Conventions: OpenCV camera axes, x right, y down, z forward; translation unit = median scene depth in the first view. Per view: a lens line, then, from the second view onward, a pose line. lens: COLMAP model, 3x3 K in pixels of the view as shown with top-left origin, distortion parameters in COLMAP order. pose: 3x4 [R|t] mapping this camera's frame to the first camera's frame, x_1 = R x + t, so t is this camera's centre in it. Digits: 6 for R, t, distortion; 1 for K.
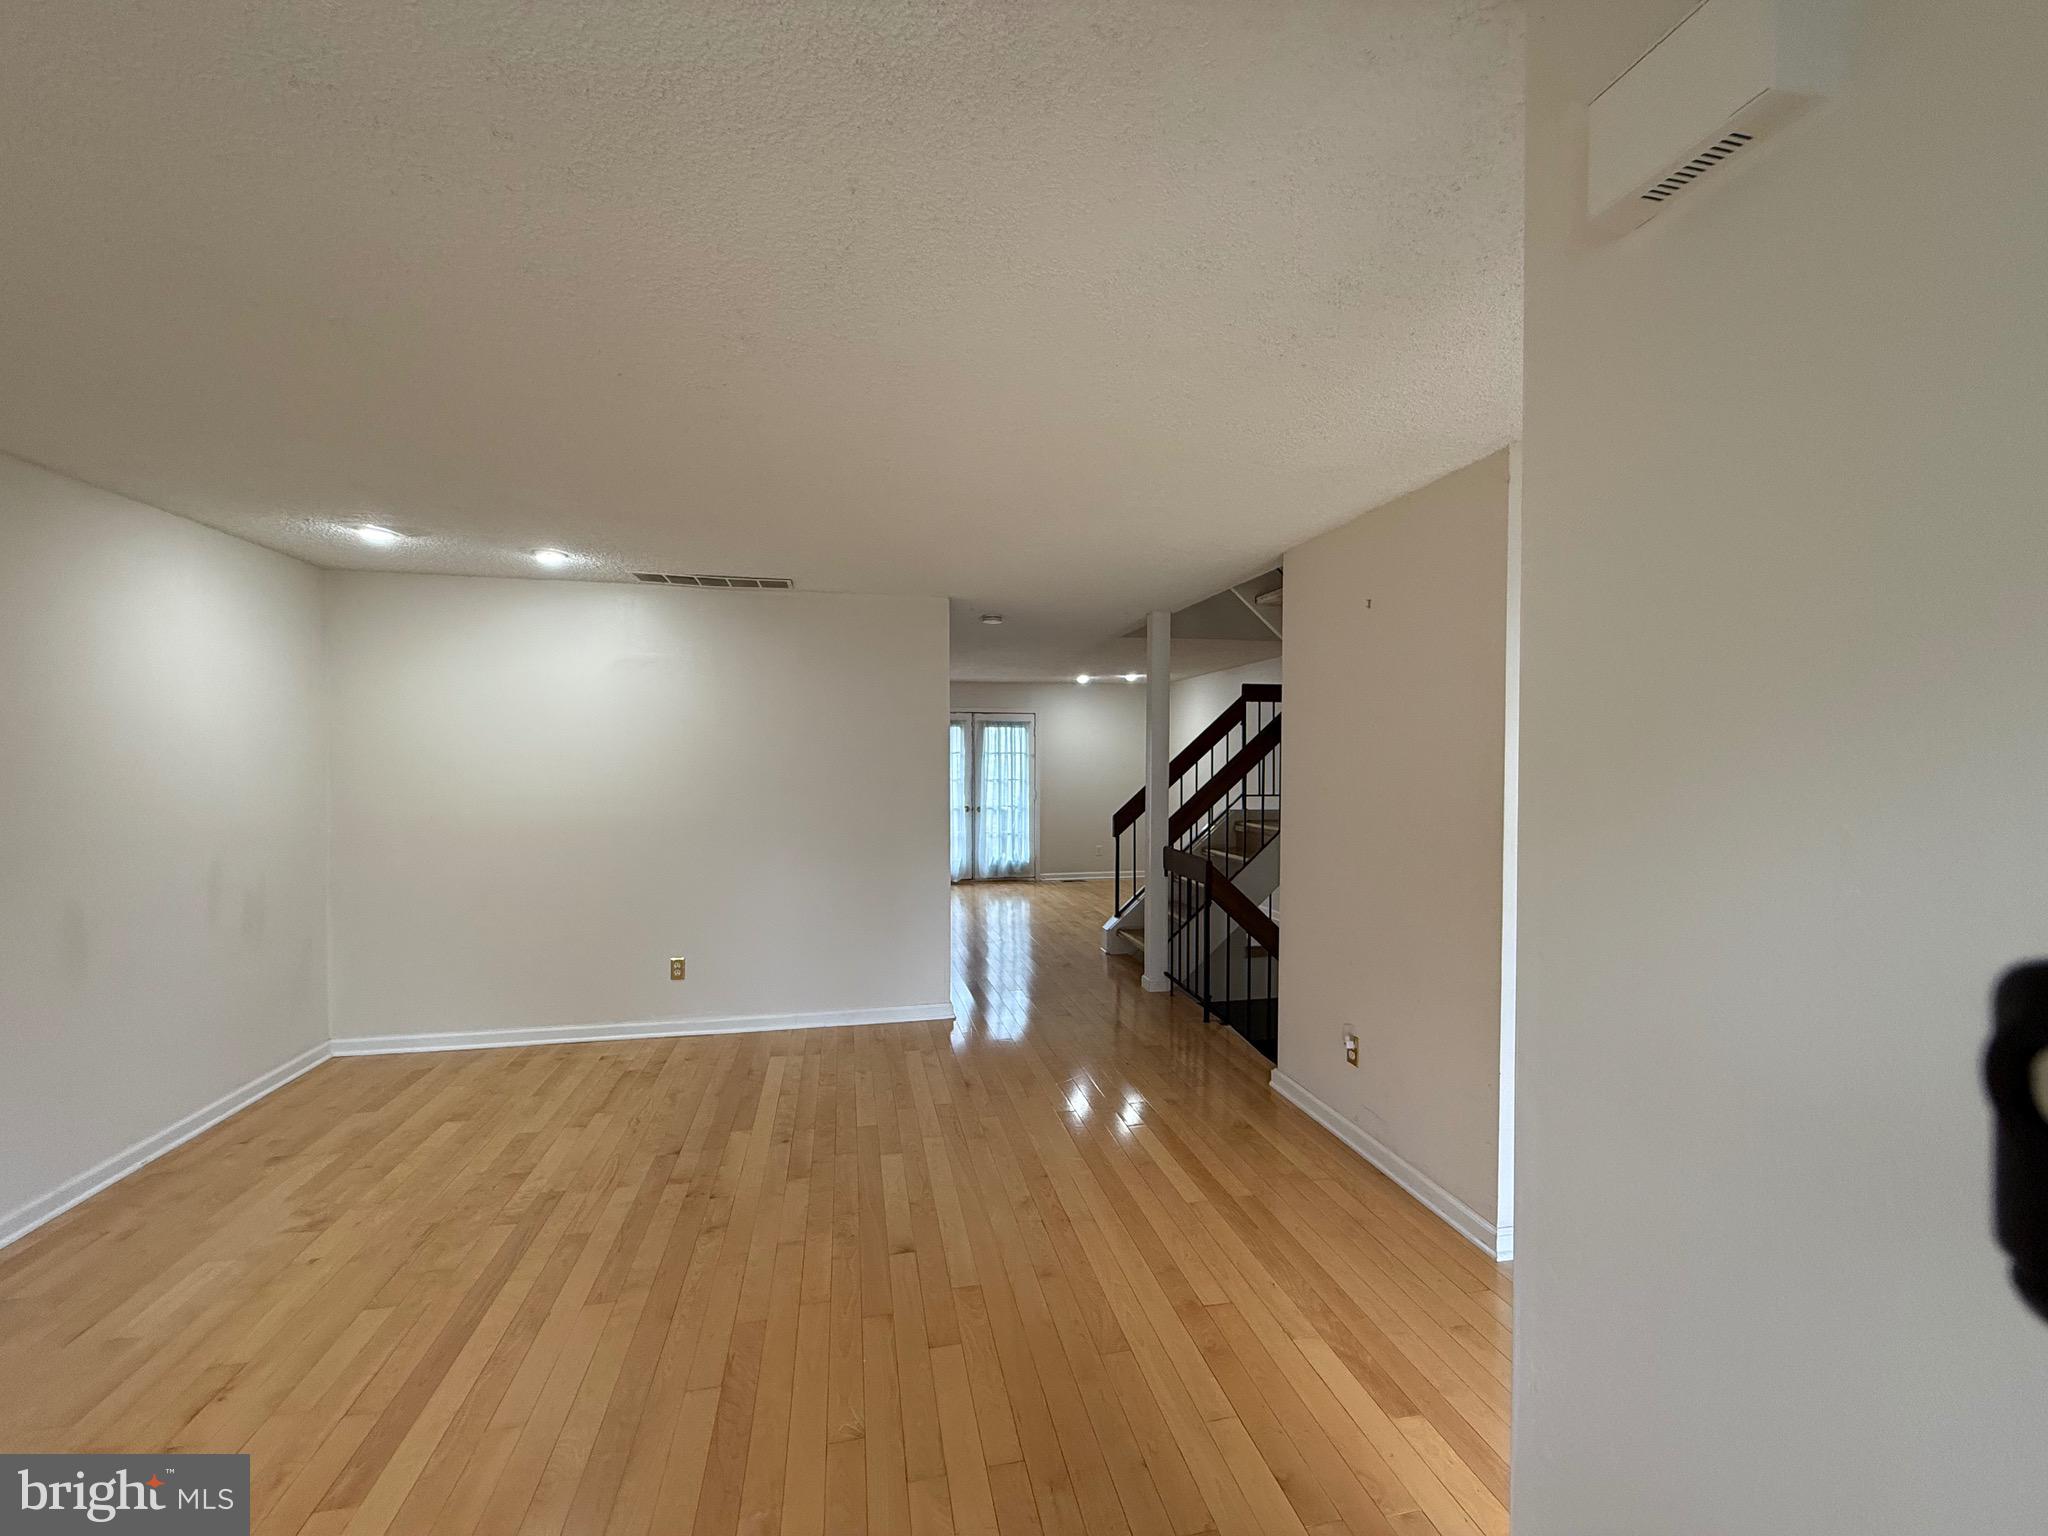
lens RADIAL K [[817.5, 0, 1015.2], [0, 817.5, 762.3], [0, 0, 1]] dist [0.001739, 0.000493]
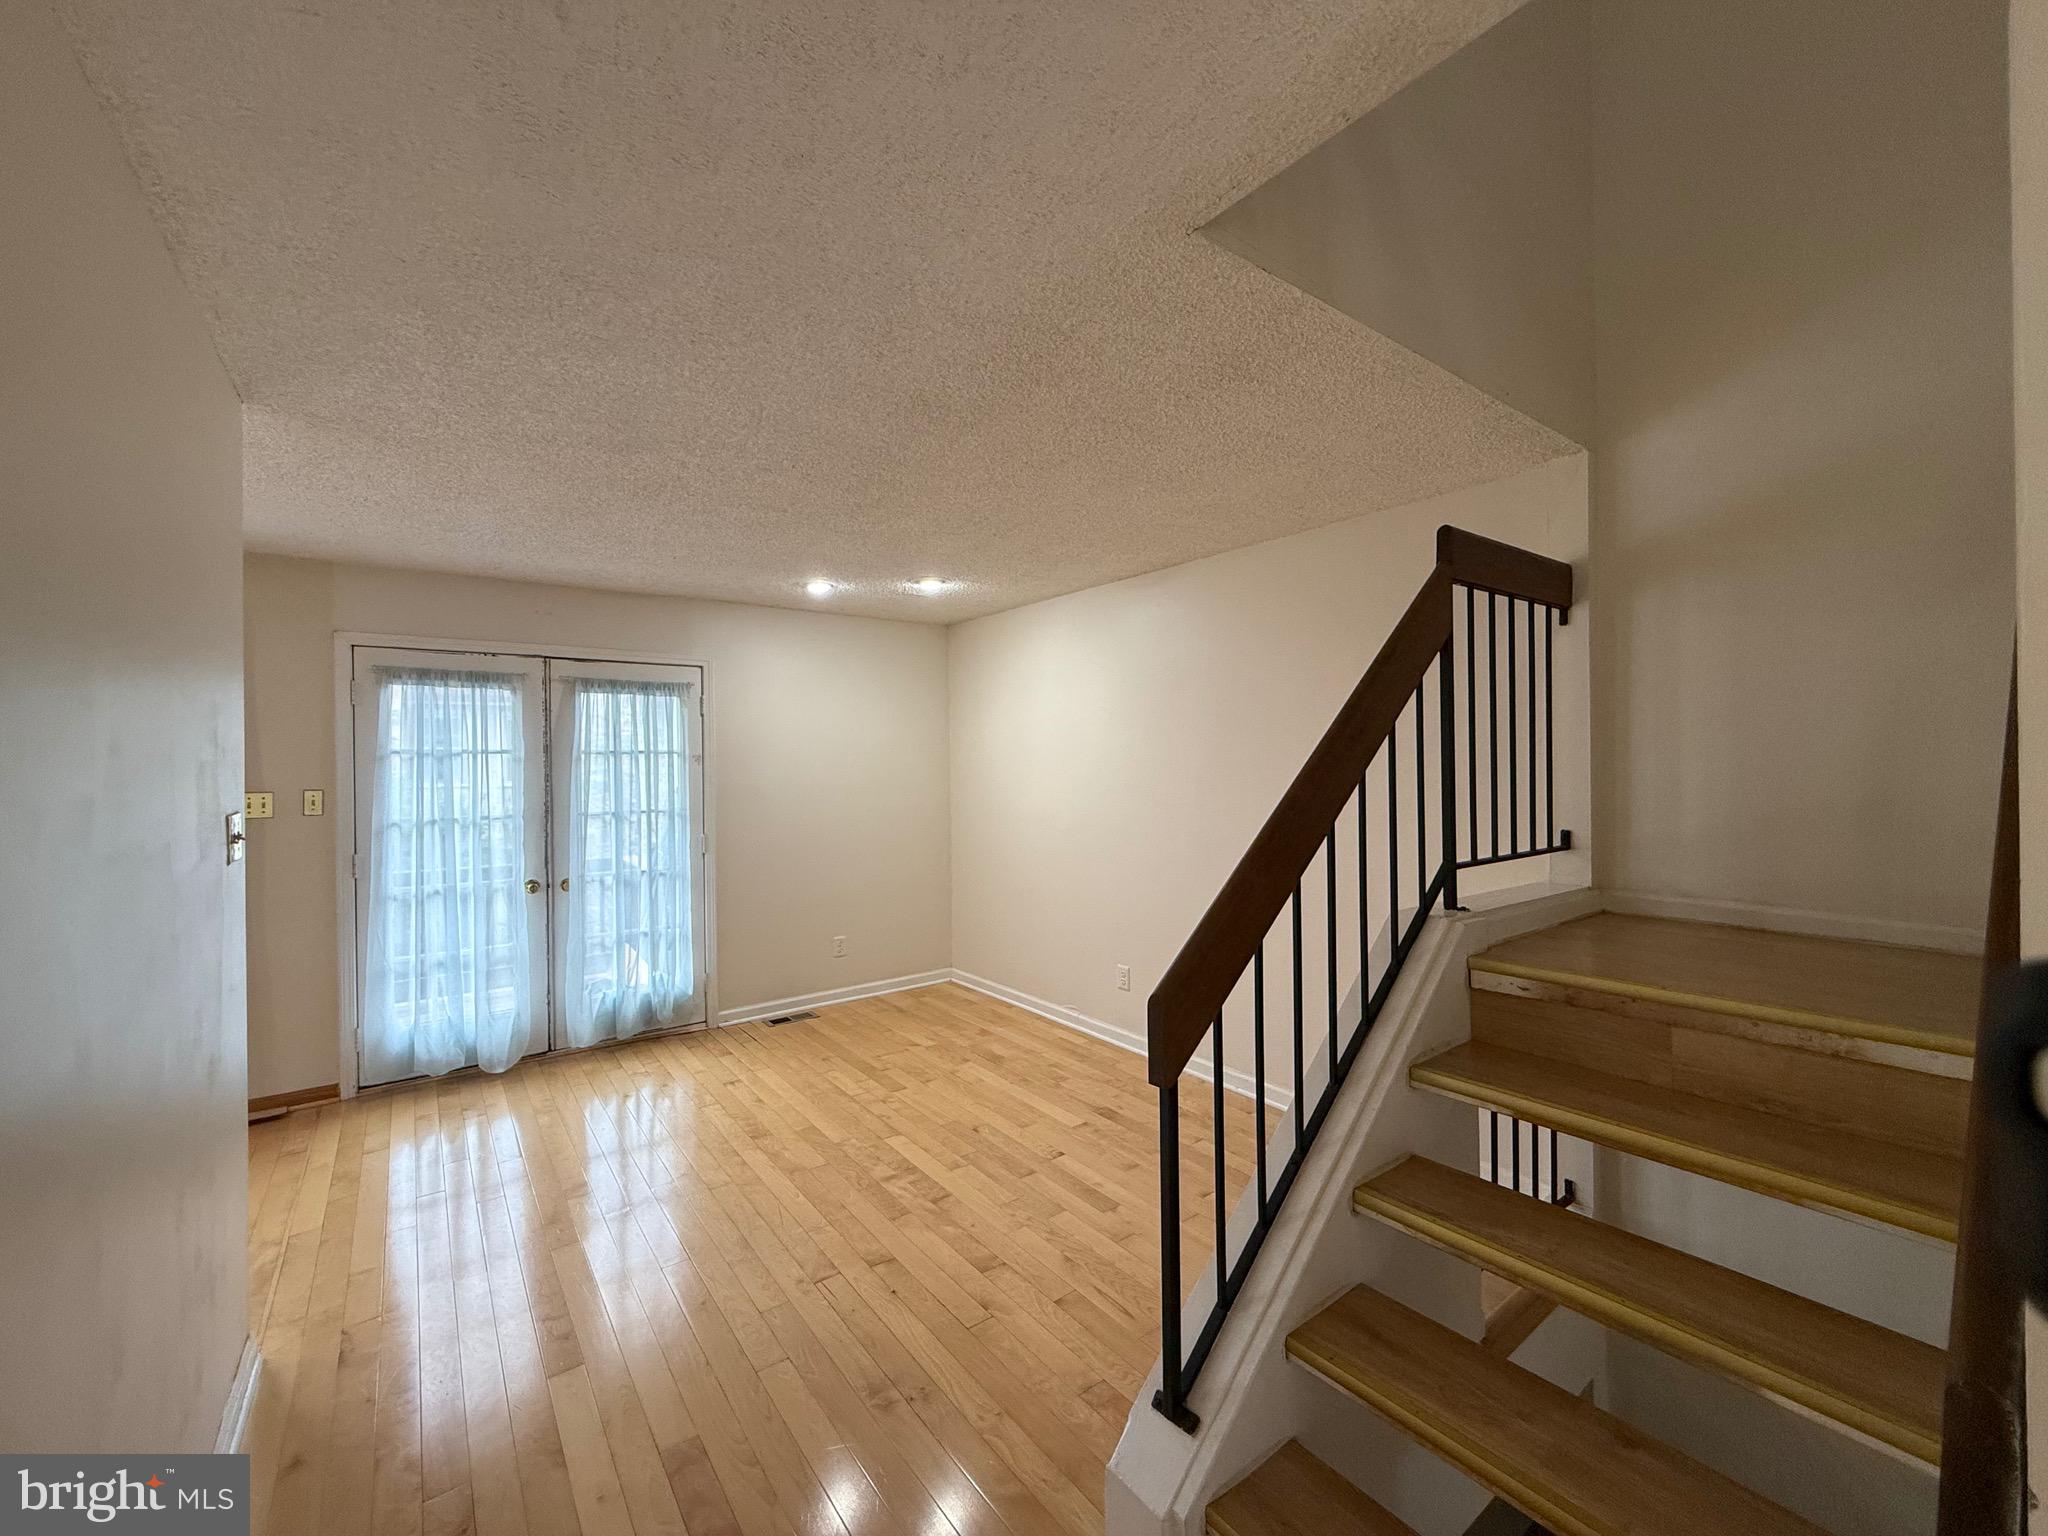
lens RADIAL K [[772.0, 0, 952.9], [0, 772.0, 758.0], [0, 0, 1]] dist [0.045736, 0.000064]
pose [[0.918835, -0.014086, 0.394390, -0.018833], [0.014449, 0.999894, 0.002051, -0.006992], [-0.394377, 0.003814, 0.918941, 0.545930]]
